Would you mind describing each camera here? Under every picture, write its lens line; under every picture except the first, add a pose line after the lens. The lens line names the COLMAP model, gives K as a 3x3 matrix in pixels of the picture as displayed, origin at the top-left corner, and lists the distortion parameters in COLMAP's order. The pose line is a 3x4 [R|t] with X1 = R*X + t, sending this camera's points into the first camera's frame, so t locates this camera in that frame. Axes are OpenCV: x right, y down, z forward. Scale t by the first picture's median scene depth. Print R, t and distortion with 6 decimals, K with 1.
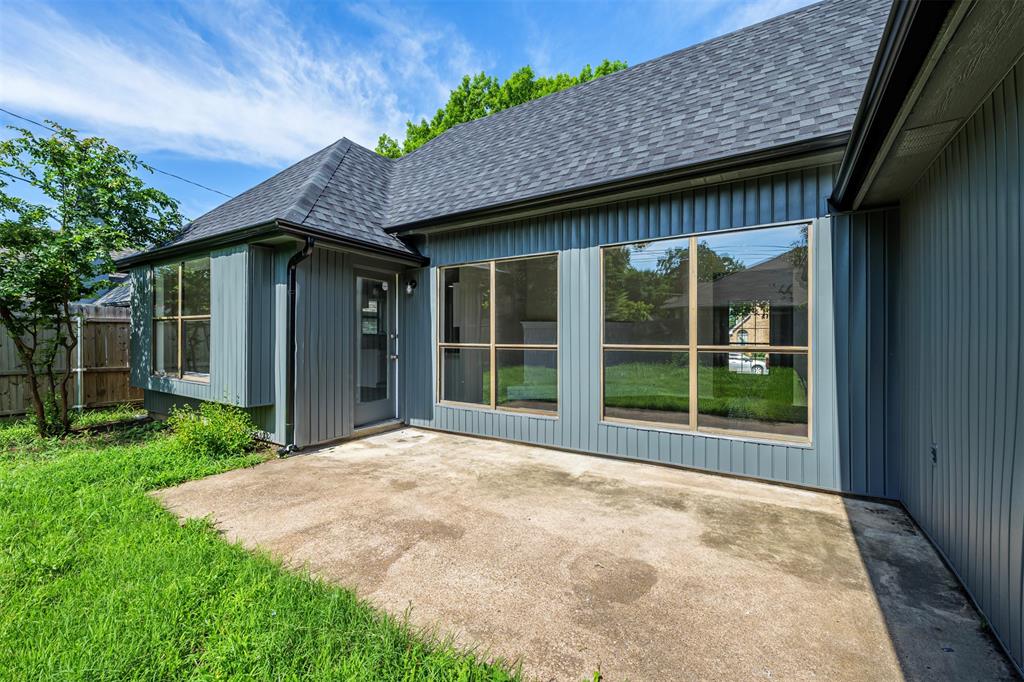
lens RADIAL K [[430.1, 0, 512.0], [0, 430.1, 341.0], [0, 0, 1]] dist [-0.001700, -0.000319]
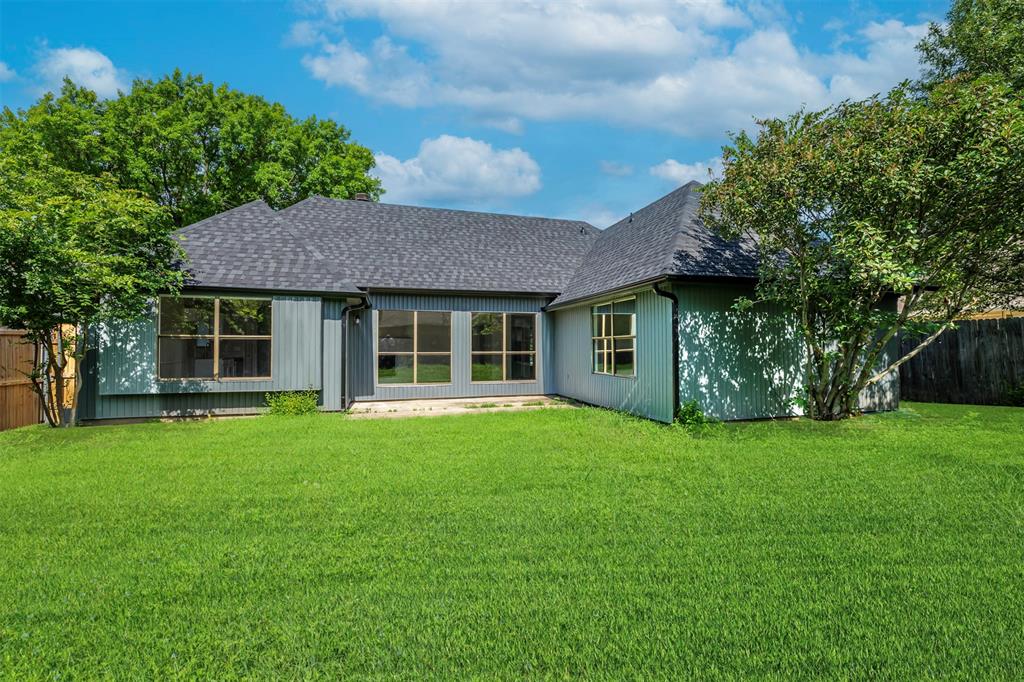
lens RADIAL K [[430.1, 0, 512.0], [0, 430.1, 341.0], [0, 0, 1]] dist [-0.001700, -0.000319]
pose [[0.654096, 0.007794, 0.756372, -1.344302], [0.000376, 0.999943, -0.010629, -0.025986], [-0.756412, 0.007237, 0.654056, -0.695393]]
